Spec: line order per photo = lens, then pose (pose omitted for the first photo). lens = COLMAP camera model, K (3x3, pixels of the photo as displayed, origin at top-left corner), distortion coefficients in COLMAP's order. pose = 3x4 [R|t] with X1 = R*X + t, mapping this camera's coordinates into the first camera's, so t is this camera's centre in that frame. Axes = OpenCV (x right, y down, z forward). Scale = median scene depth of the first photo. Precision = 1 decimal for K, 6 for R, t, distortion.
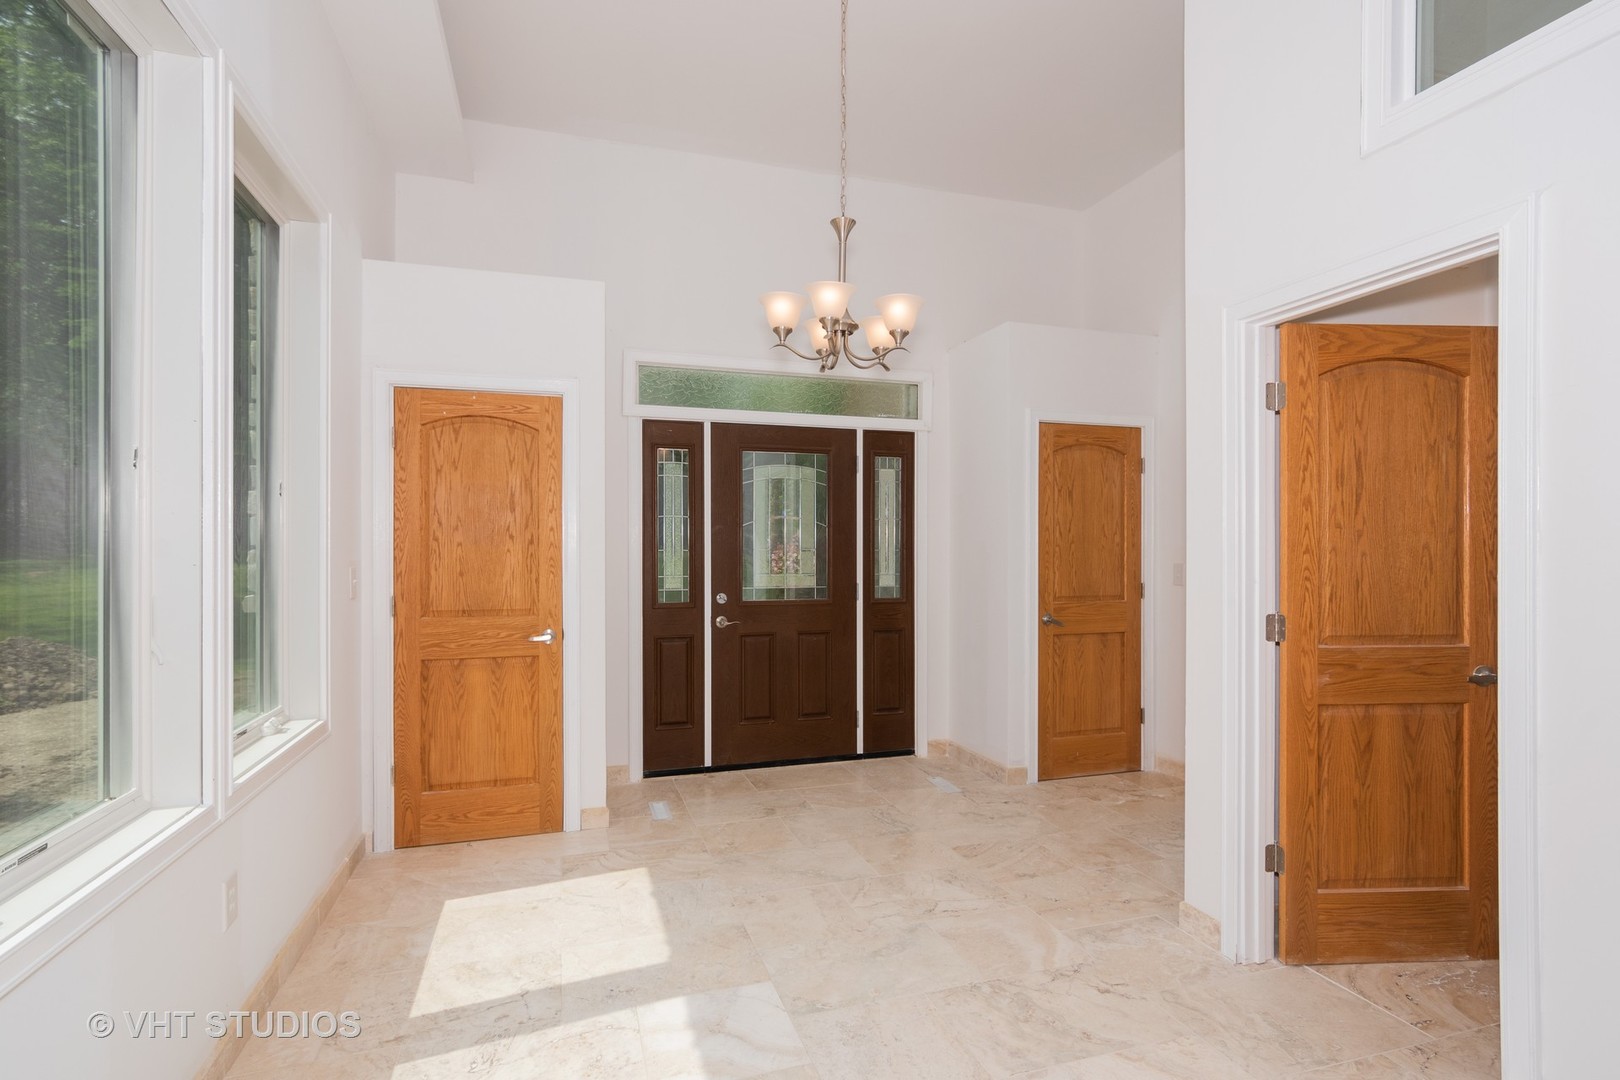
lens RADIAL K [[789.4, 0, 810.6], [0, 789.4, 539.0], [0, 0, 1]] dist [0.001247, -0.000021]
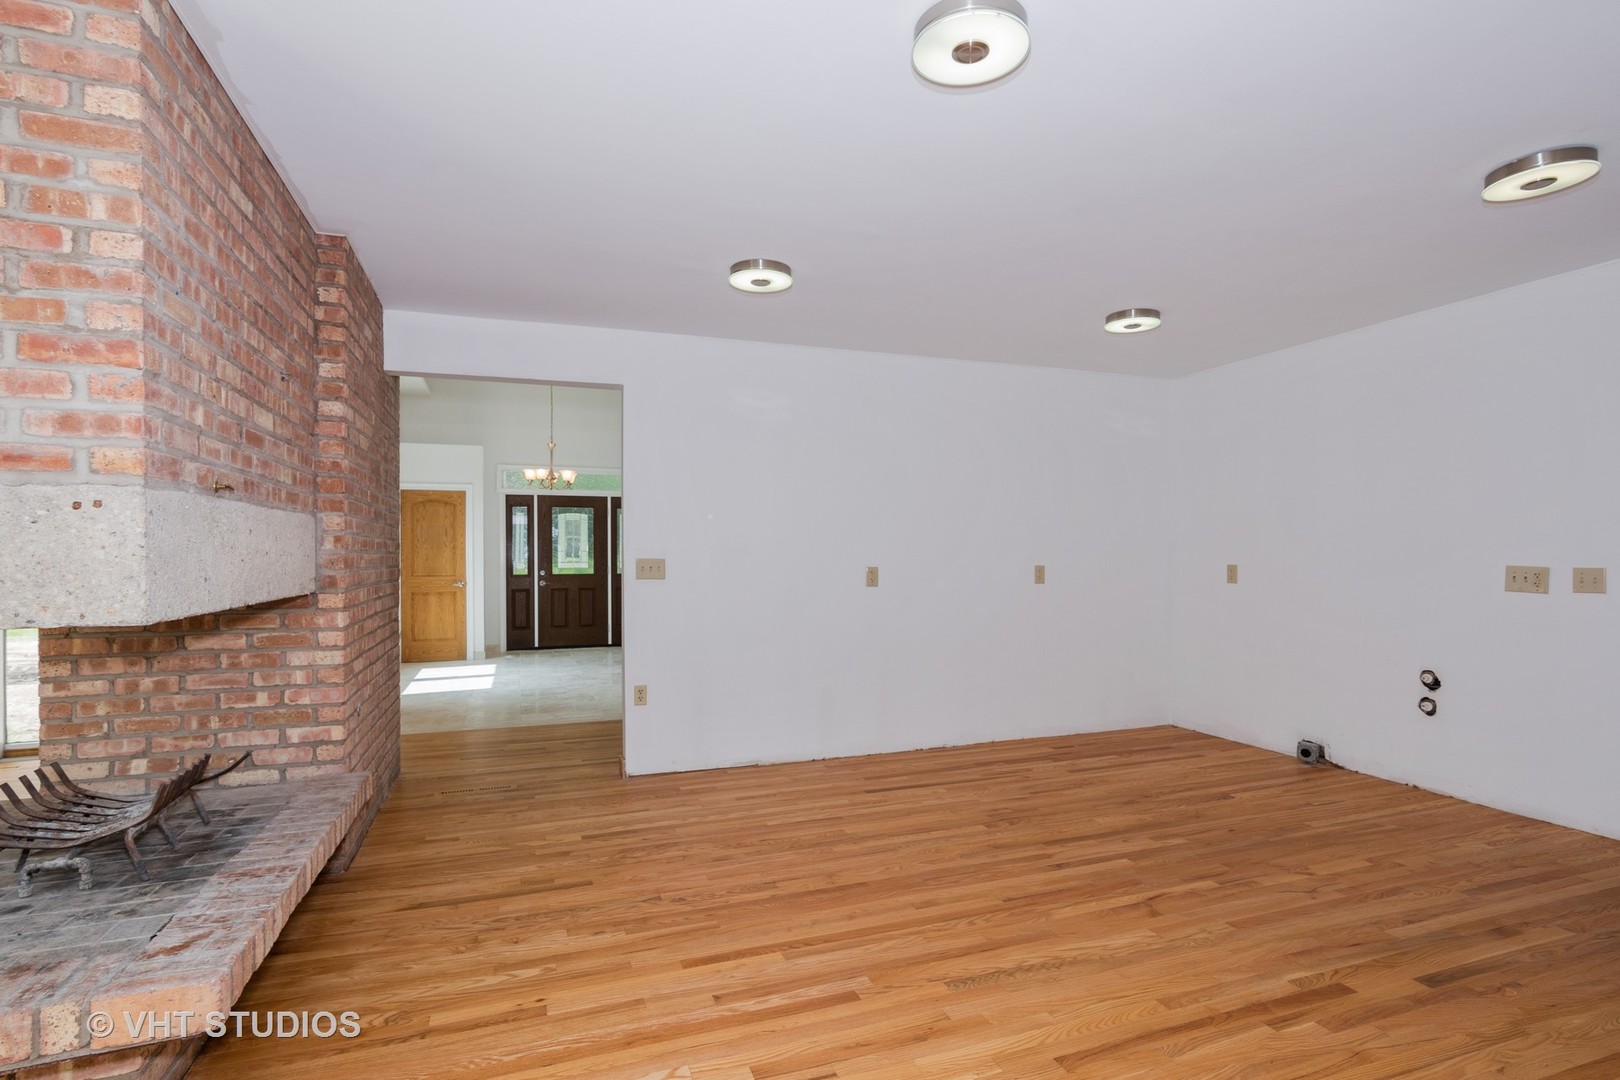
lens RADIAL K [[789.4, 0, 806.8], [0, 789.4, 550.0], [0, 0, 1]] dist [0.001247, -0.000021]
pose [[0.998622, -0.004981, 0.052241, 0.527017], [0.004909, 0.999987, 0.001511, 0.009804], [-0.052248, -0.001252, 0.998633, -1.300107]]
